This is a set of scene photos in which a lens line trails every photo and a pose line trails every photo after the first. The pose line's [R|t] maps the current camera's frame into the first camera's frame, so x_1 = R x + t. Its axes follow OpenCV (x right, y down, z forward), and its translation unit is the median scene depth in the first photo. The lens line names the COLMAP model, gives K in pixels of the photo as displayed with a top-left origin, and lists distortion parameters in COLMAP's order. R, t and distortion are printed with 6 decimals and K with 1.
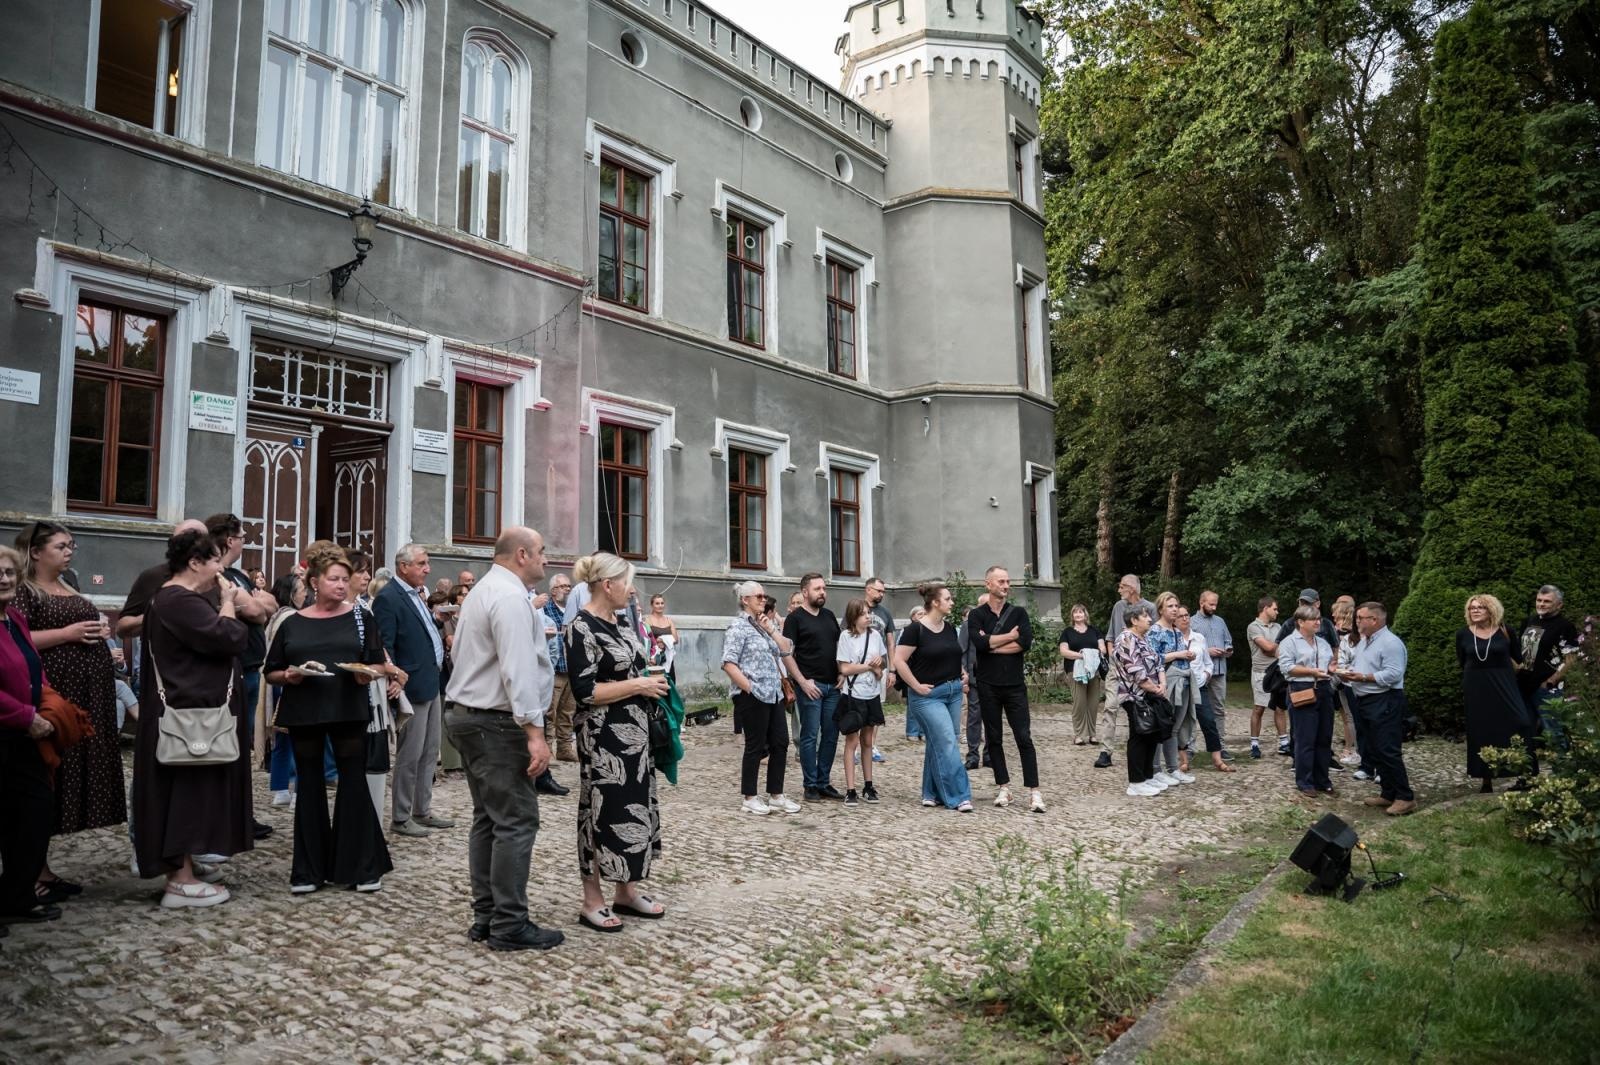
lens RADIAL K [[1124.0, 0, 800.0], [0, 1124.0, 532.5], [0, 0, 1]] dist [-0.096883, 0.002365]
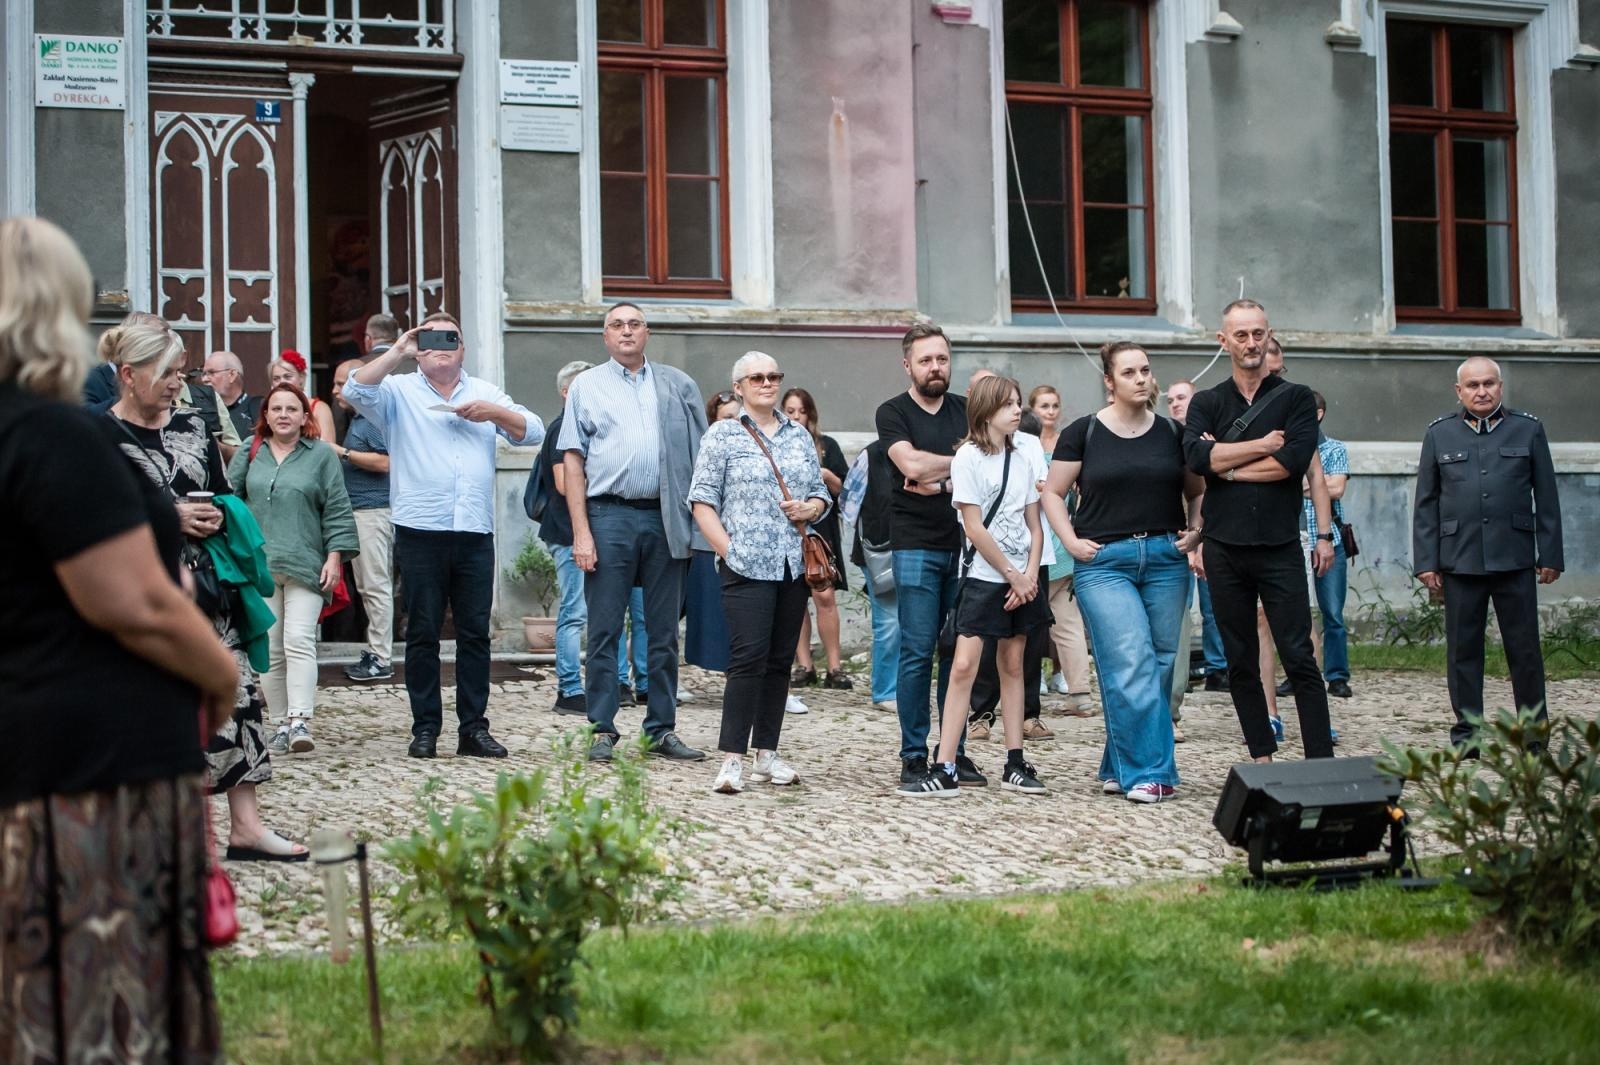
lens RADIAL K [[3329.0, 0, 800.0], [0, 3329.0, 532.5], [0, 0, 1]] dist [-0.139797, 0.128118]
pose [[0.891802, -0.014515, -0.452193, 0.432276], [0.054714, 0.995610, 0.075948, 0.007422], [0.449105, -0.092472, 0.888681, -0.238635]]
